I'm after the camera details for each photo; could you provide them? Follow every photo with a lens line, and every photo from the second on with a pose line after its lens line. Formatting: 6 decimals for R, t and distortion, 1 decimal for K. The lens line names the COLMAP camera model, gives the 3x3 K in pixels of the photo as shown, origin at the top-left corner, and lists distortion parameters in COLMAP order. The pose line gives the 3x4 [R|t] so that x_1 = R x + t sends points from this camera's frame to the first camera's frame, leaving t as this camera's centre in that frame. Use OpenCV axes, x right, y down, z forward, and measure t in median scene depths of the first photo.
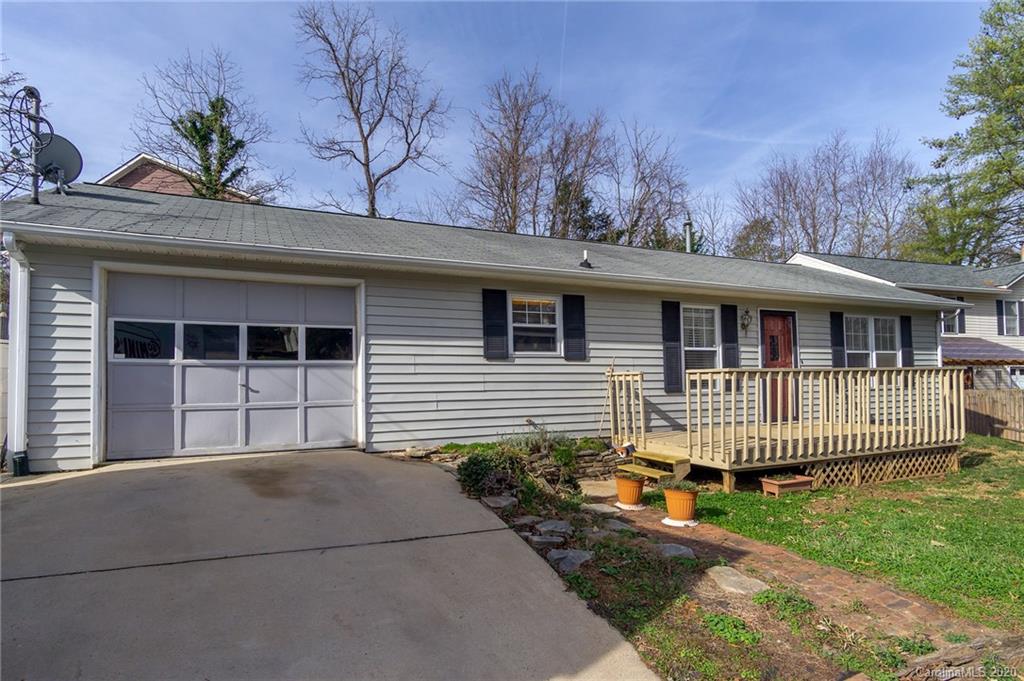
lens RADIAL K [[555.7, 0, 513.5], [0, 555.7, 366.7], [0, 0, 1]] dist [0.002877, 0.001230]
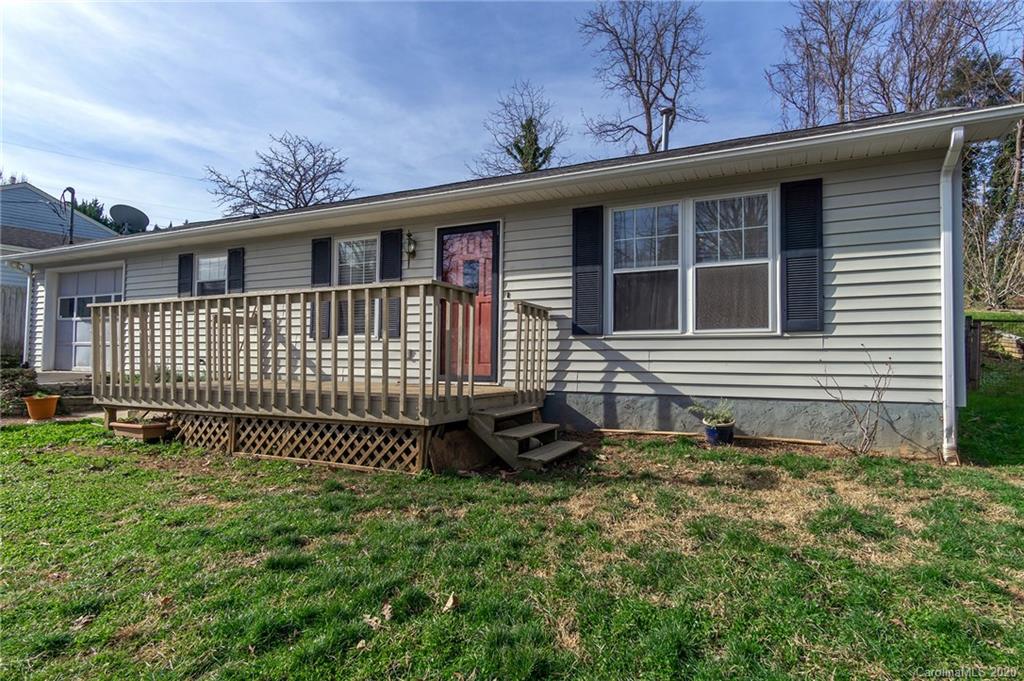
lens RADIAL K [[537.0, 0, 515.3], [0, 537.0, 340.8], [0, 0, 1]] dist [0.003182, 0.001654]
pose [[0.637383, -0.009115, -0.770493, 1.332383], [0.005479, 0.999958, -0.007297, 0.066831], [0.770527, 0.000429, 0.637407, 0.781692]]
